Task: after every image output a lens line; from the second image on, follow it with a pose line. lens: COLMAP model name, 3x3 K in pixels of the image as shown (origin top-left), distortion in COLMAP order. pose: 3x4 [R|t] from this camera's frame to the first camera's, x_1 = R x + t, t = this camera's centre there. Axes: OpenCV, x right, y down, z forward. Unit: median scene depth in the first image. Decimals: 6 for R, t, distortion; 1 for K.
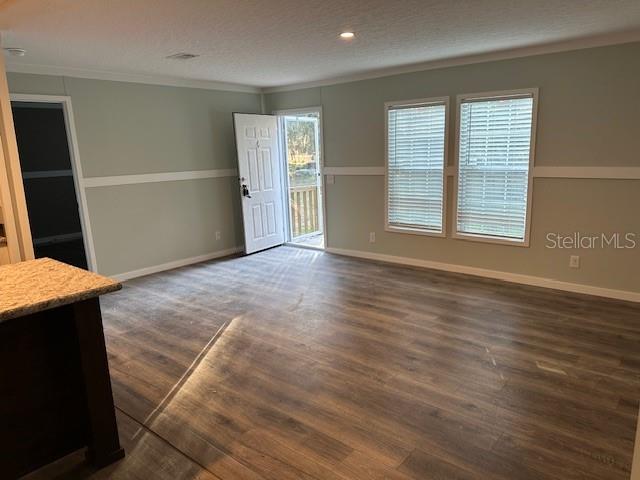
lens RADIAL K [[452.4, 0, 320.8], [0, 452.4, 244.4], [0, 0, 1]] dist [0.048489, -0.037483]
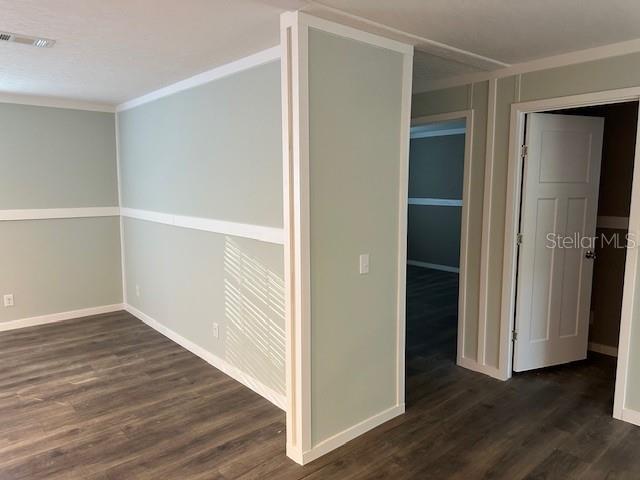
lens RADIAL K [[452.4, 0, 322.9], [0, 452.4, 236.3], [0, 0, 1]] dist [0.048489, -0.037483]
pose [[0.174794, -0.089698, 0.980511, -0.172621], [0.198585, 0.978588, 0.054120, -0.009990], [-0.964371, 0.185255, 0.188864, 0.045745]]
